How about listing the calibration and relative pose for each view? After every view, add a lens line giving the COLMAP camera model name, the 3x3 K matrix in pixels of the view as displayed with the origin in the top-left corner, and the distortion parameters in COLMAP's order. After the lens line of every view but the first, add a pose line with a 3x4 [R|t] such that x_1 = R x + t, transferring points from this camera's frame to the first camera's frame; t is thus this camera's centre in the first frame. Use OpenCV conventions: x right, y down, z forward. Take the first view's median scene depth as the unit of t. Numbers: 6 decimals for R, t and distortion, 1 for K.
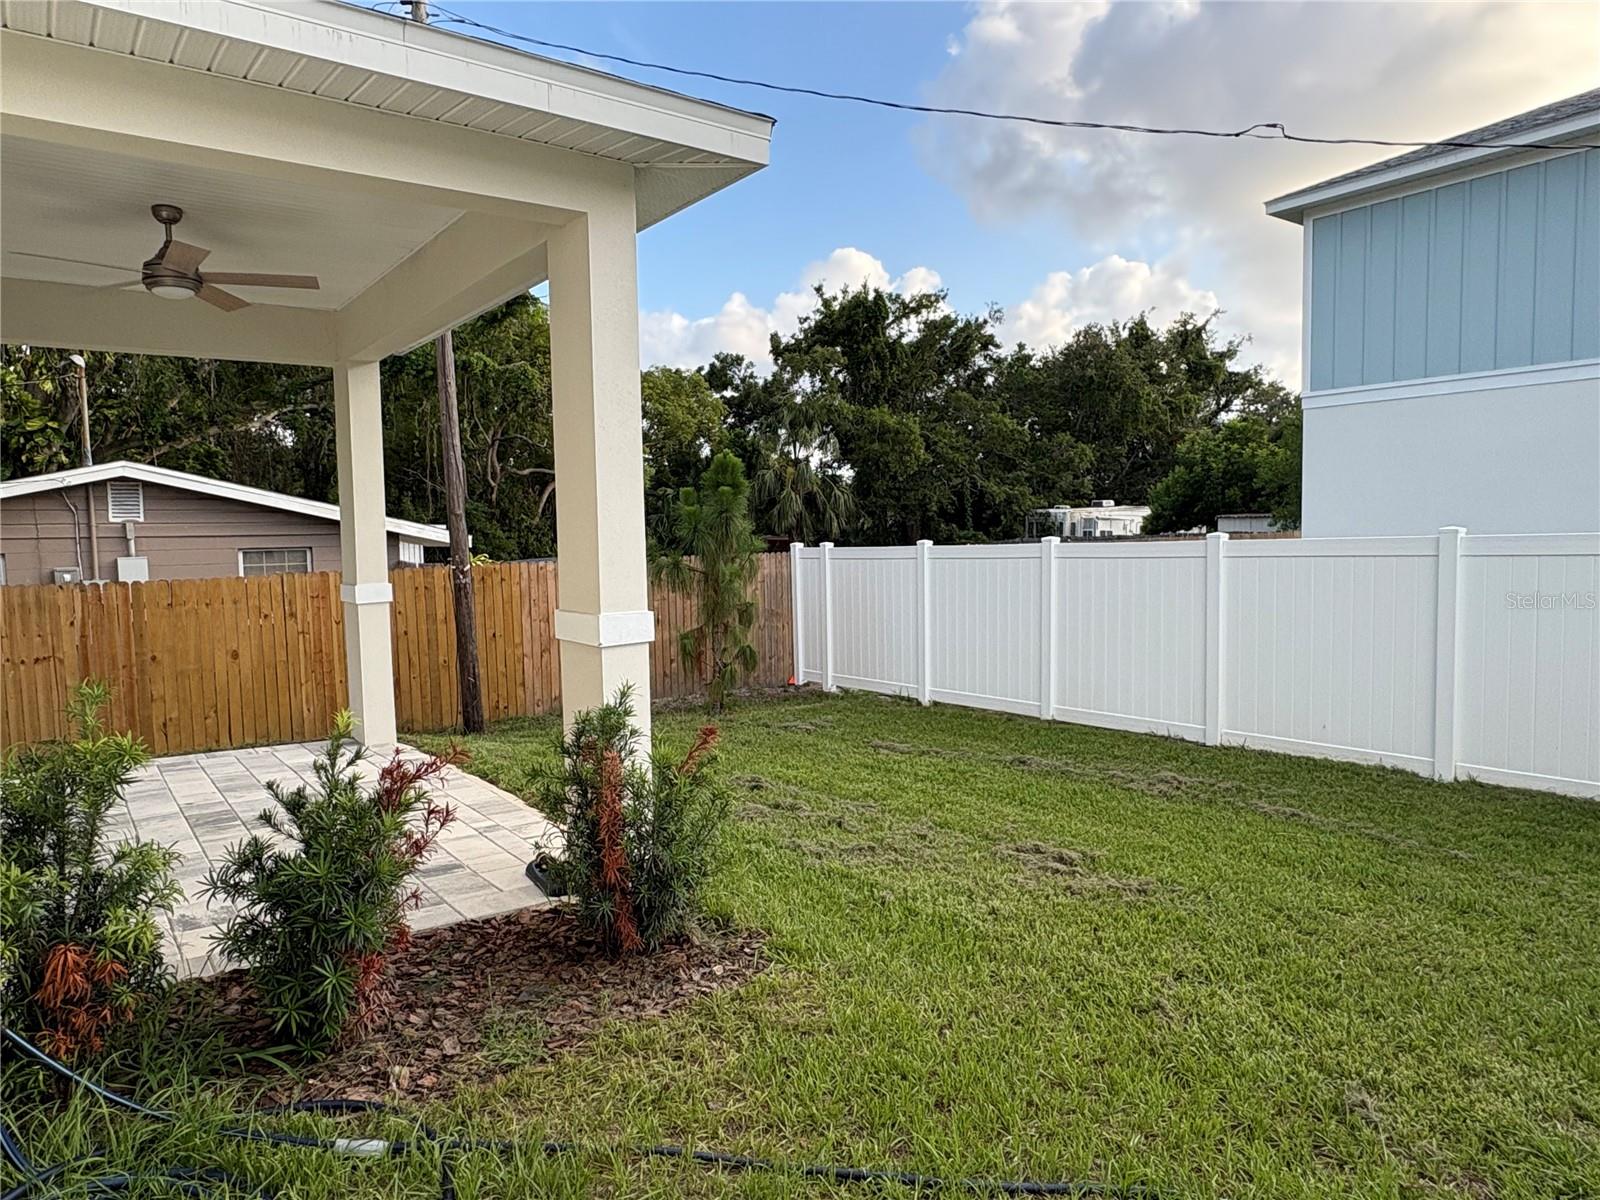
lens RADIAL K [[1017.0, 0, 800.0], [0, 1017.0, 600.0], [0, 0, 1]] dist [-0.000765, -0.000475]
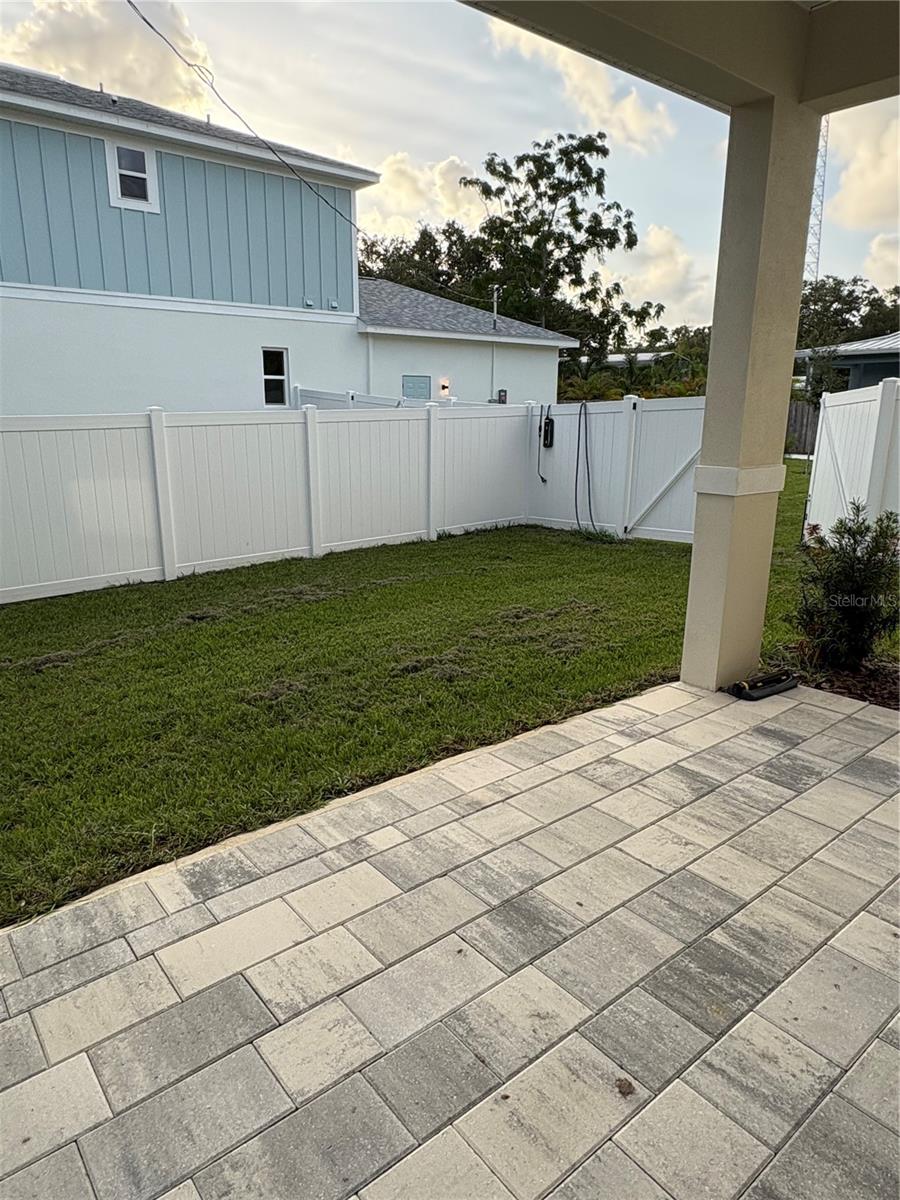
lens RADIAL K [[762.7, 0, 450.0], [0, 762.7, 600.0], [0, 0, 1]] dist [-0.000765, -0.000475]
pose [[-0.047086, -0.225418, 0.973124, -0.632108], [0.060237, 0.971790, 0.228024, -0.032303], [-0.997073, 0.069355, -0.032179, 0.813825]]
